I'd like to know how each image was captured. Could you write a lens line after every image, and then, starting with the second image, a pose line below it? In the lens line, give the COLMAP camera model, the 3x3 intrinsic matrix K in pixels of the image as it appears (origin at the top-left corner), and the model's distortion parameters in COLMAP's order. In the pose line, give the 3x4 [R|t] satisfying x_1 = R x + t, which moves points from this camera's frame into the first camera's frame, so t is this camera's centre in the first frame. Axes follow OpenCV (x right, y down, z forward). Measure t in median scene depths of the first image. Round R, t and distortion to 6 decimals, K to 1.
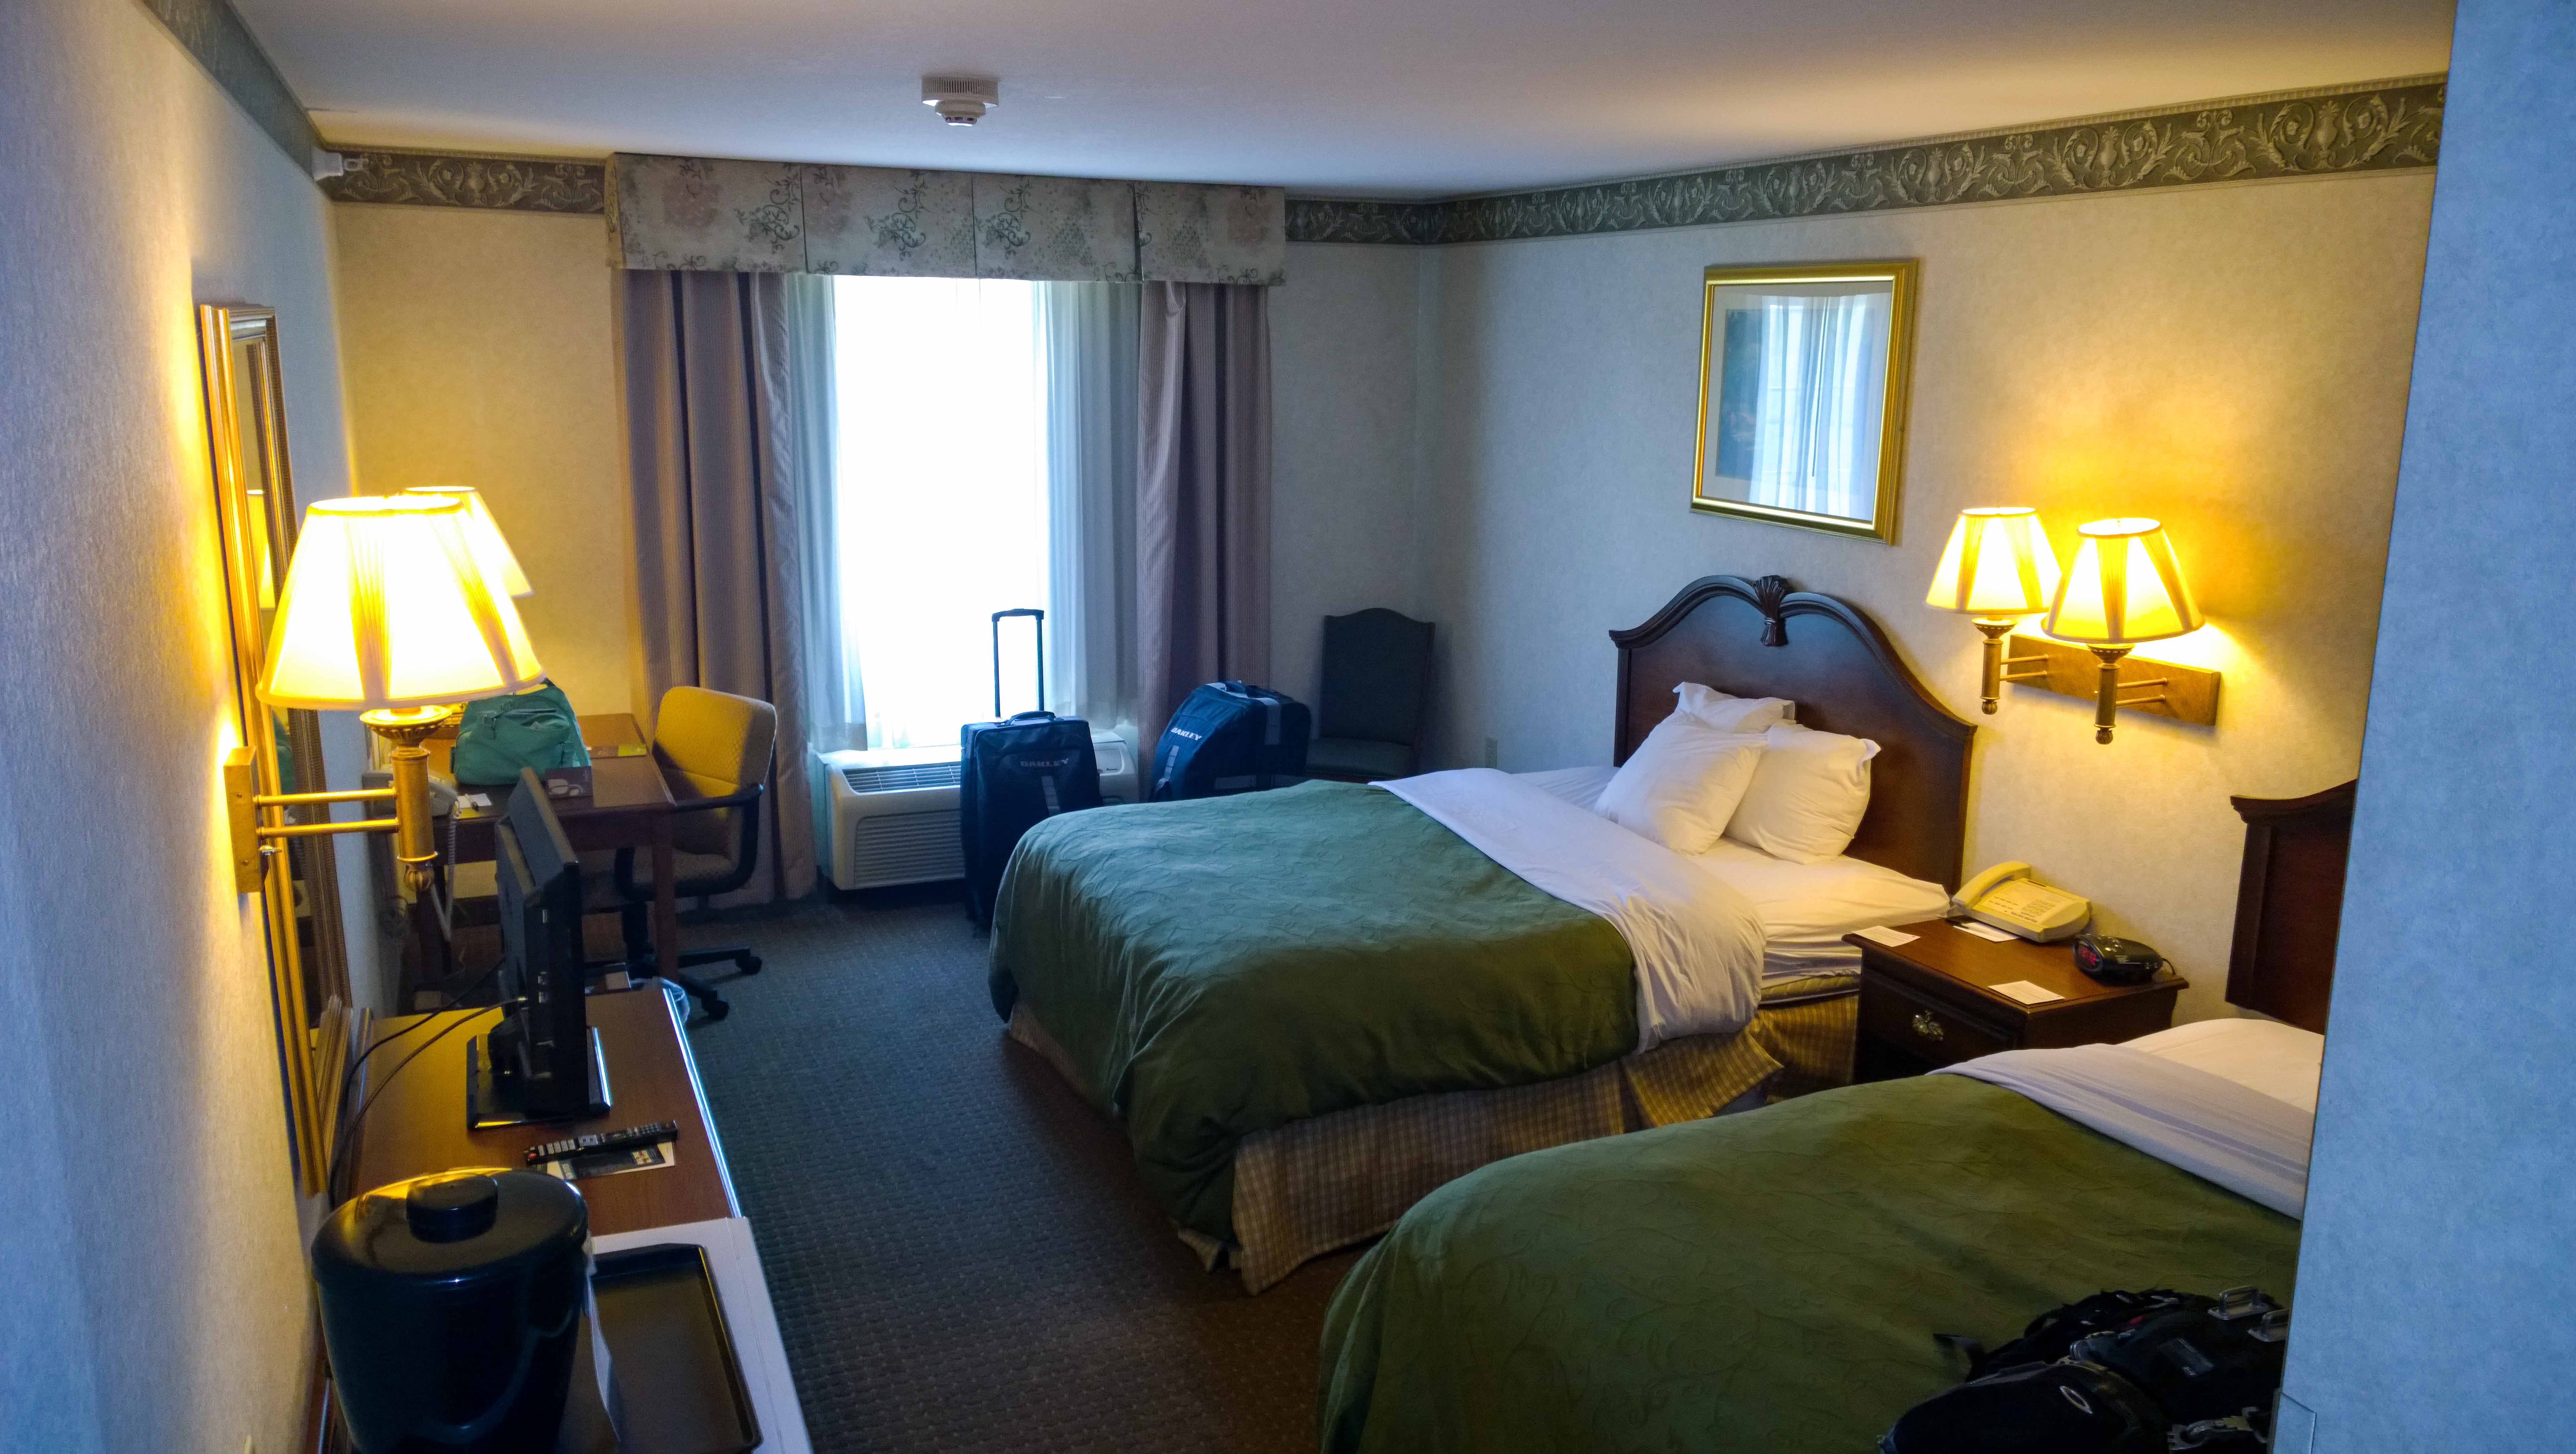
lens RADIAL K [[1852.8, 0, 1286.2], [0, 1852.8, 729.6], [0, 0, 1]] dist [0.013154, 0.005325]
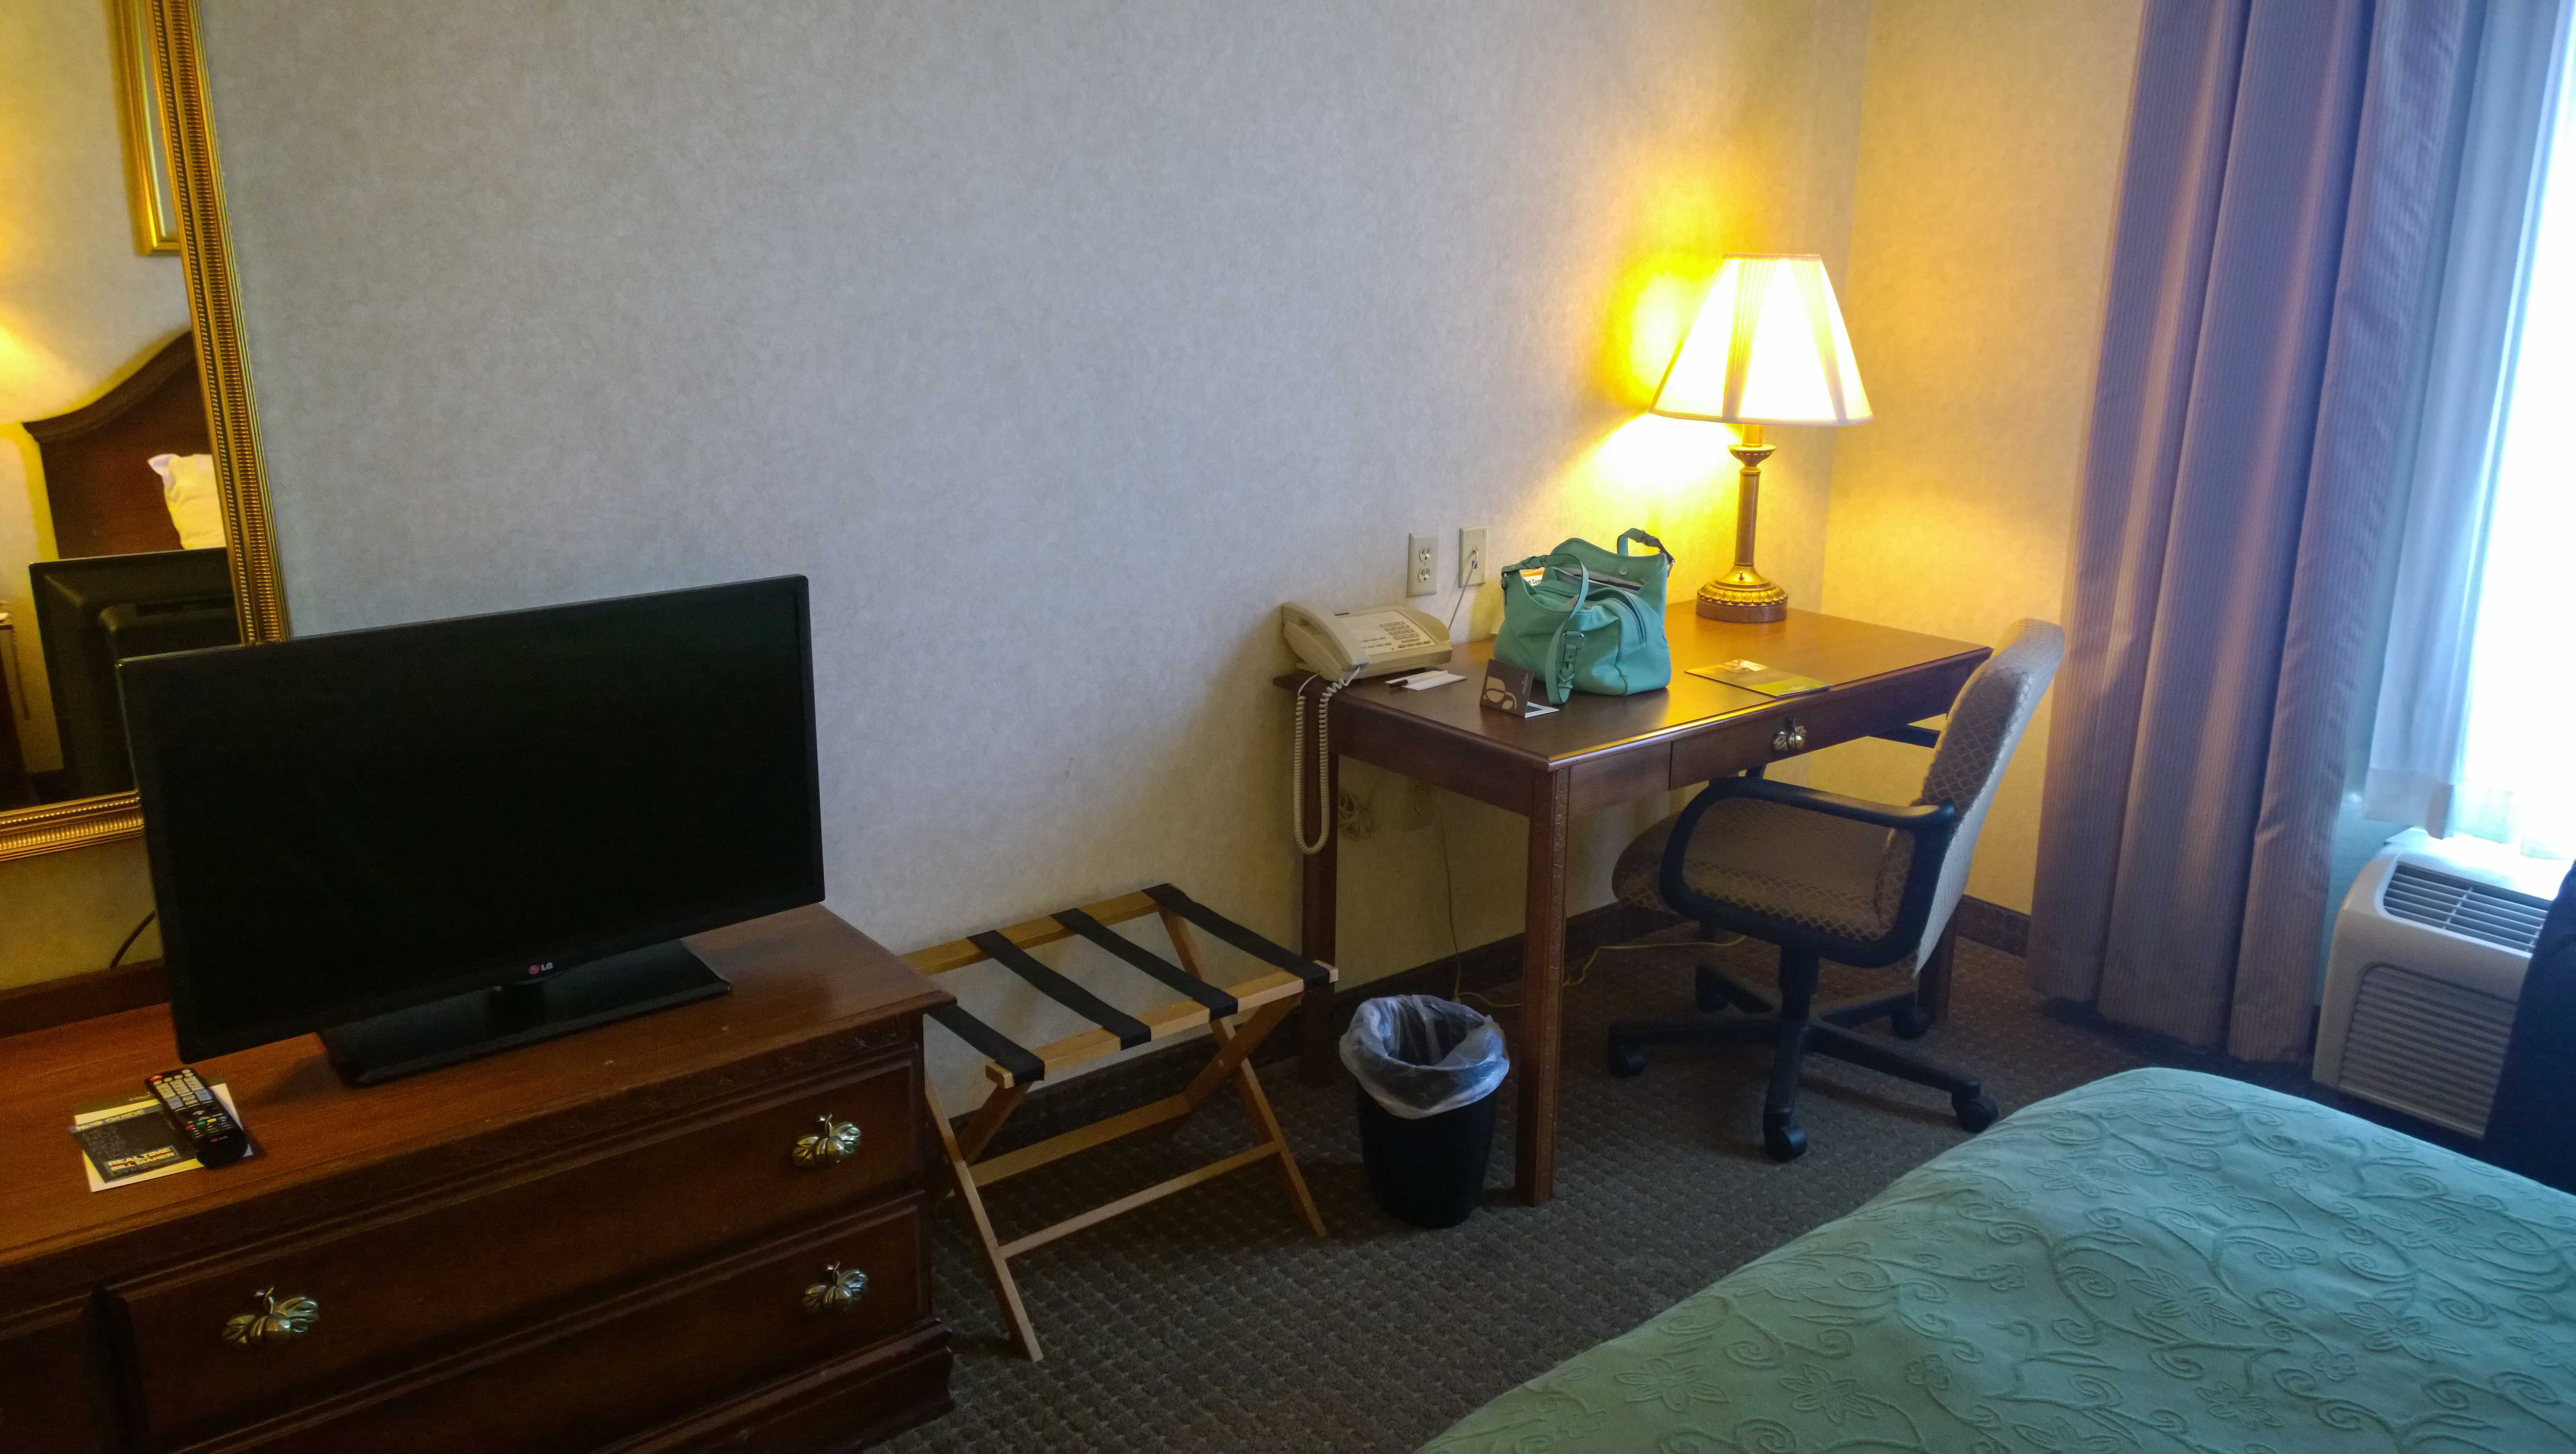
lens RADIAL K [[1852.8, 0, 1293.3], [0, 1852.8, 717.6], [0, 0, 1]] dist [0.013154, 0.005325]
pose [[0.263301, 0.240278, -0.934312, 0.154157], [-0.203264, 0.960562, 0.189746, -0.054017], [0.943057, 0.139951, 0.301757, 0.584044]]
